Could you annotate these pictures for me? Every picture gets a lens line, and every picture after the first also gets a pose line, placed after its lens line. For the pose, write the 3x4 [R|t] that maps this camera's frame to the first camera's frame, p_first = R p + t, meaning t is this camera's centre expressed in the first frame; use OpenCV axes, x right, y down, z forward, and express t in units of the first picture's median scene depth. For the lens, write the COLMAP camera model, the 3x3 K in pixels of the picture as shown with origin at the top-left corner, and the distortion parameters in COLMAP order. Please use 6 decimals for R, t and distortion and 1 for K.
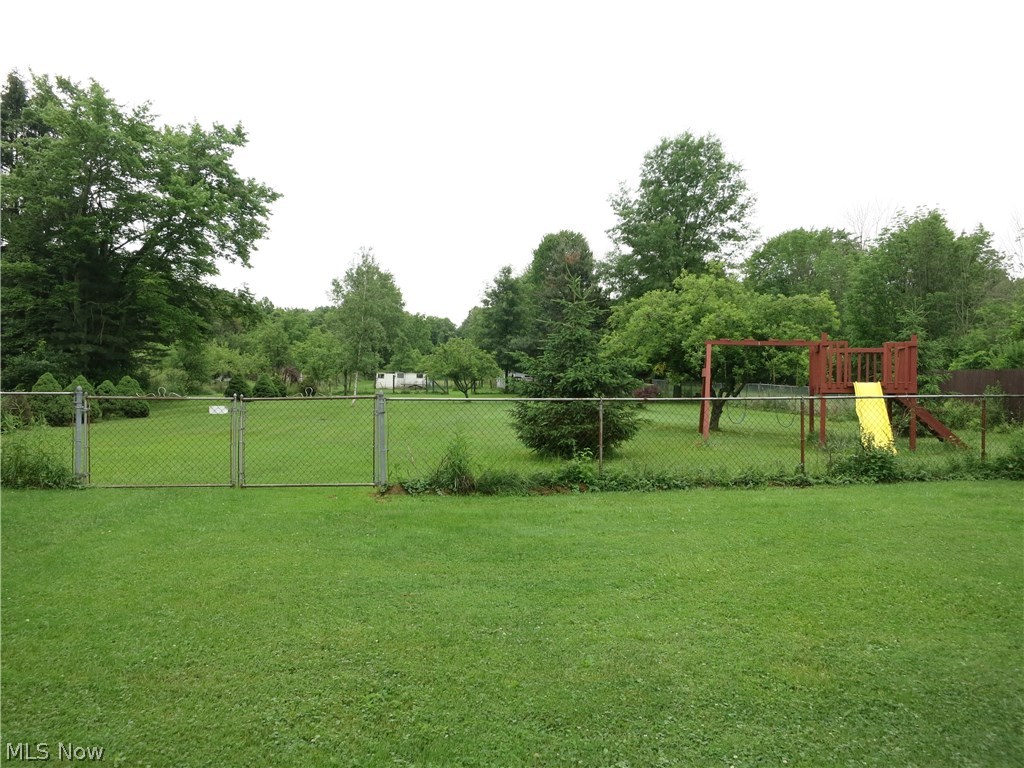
lens RADIAL K [[741.3, 0, 511.6], [0, 741.3, 385.3], [0, 0, 1]] dist [-0.045397, 0.001421]
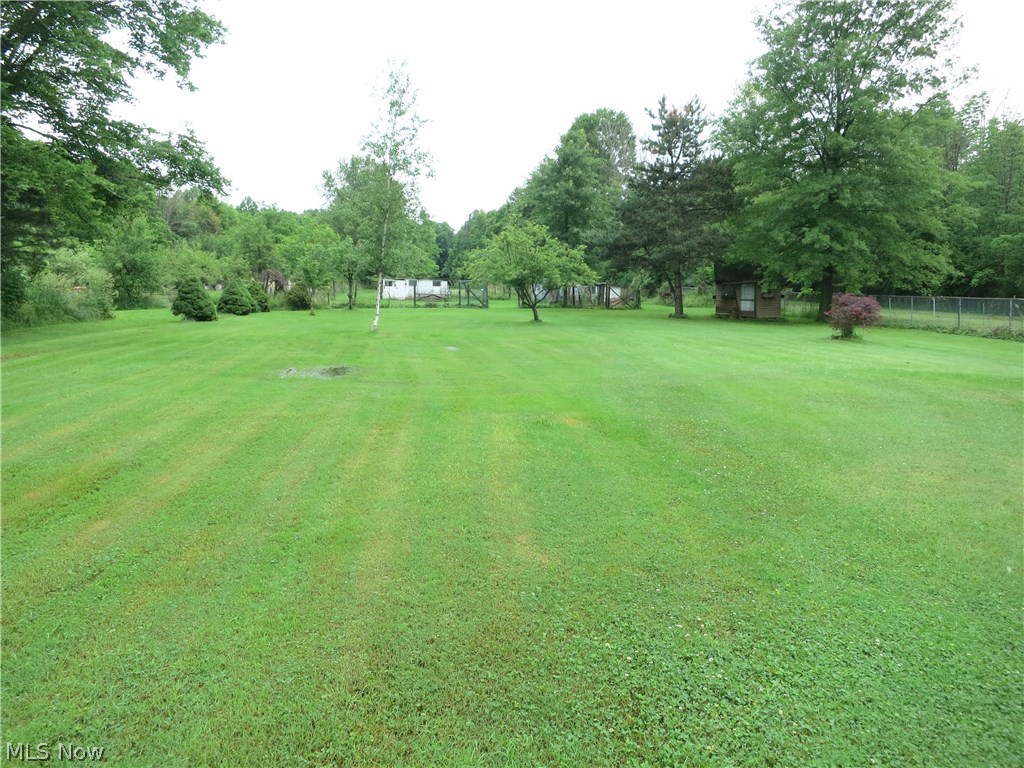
lens RADIAL K [[741.3, 0, 511.9], [0, 741.3, 382.1], [0, 0, 1]] dist [-0.045397, 0.001421]
pose [[0.999919, 0.003697, 0.012216, -0.061945], [-0.005100, 0.993131, 0.116894, -0.001006], [-0.011700, -0.116946, 0.993069, 0.223565]]
